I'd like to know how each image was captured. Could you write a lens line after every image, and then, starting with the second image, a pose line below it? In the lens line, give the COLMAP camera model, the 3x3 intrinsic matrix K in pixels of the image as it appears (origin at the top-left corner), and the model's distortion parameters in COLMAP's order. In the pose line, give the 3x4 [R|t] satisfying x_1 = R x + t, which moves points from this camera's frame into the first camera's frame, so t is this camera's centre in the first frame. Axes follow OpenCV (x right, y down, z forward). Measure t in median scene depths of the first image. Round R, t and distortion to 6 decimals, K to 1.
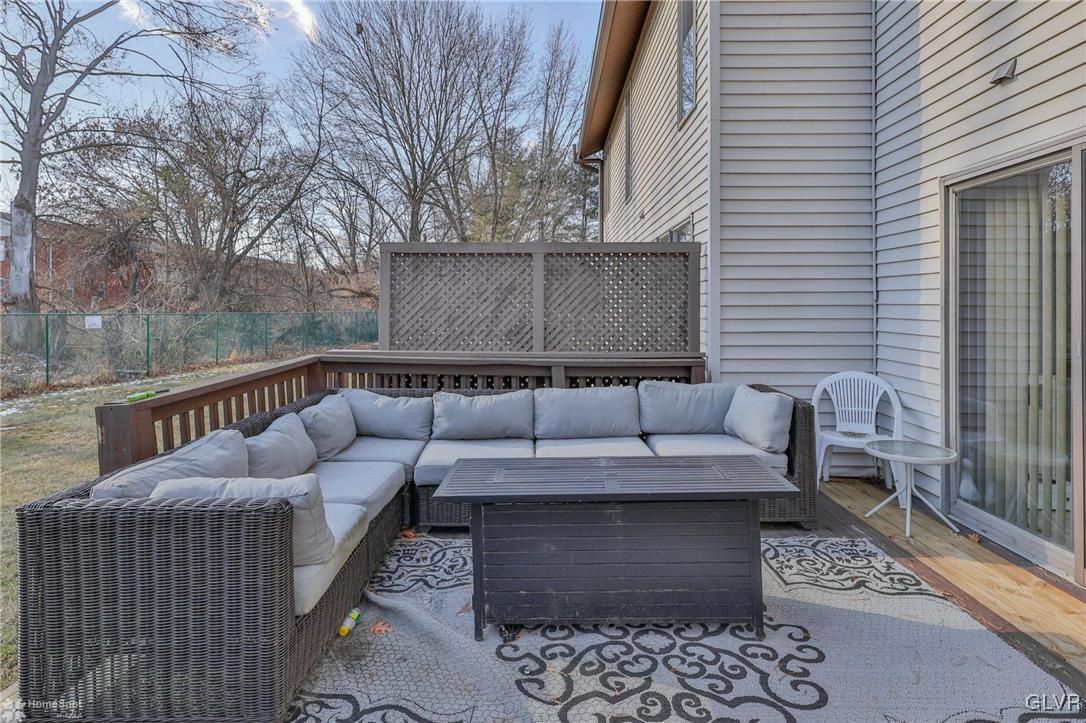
lens RADIAL K [[557.4, 0, 549.4], [0, 557.4, 305.1], [0, 0, 1]] dist [-0.000032, -0.000176]
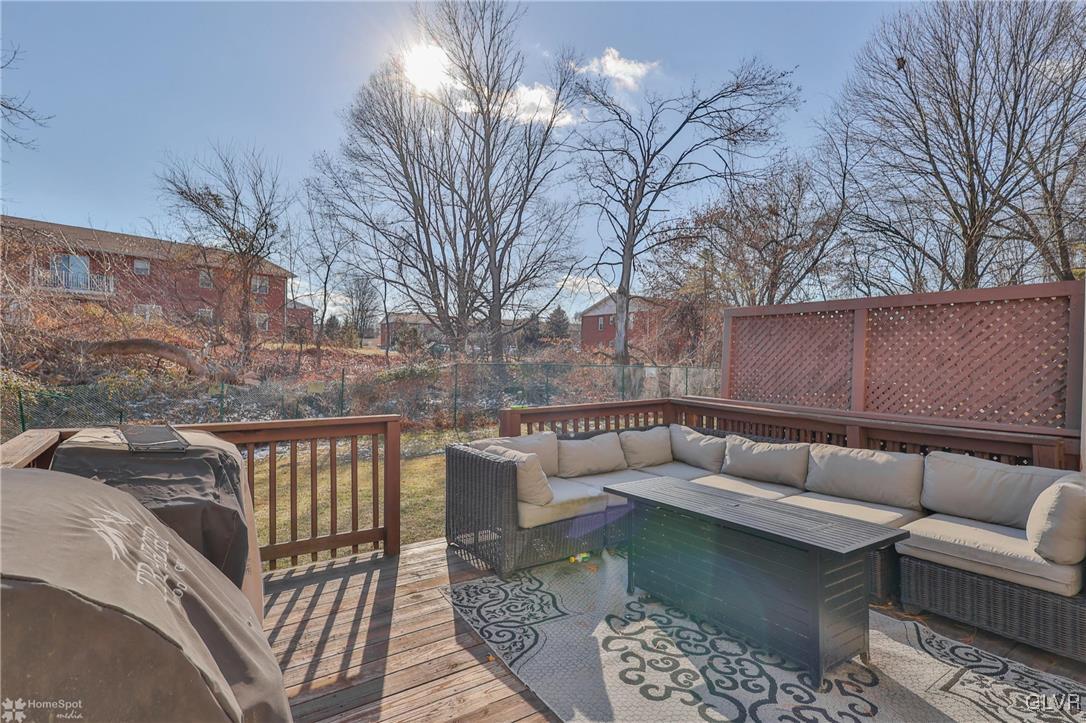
lens RADIAL K [[557.4, 0, 552.7], [0, 557.4, 360.3], [0, 0, 1]] dist [-0.000032, -0.000176]
pose [[0.575962, 0.010078, -0.817414, 0.464679], [-0.012338, 0.999917, 0.003634, -0.001268], [0.817383, 0.007992, 0.576039, 0.006207]]
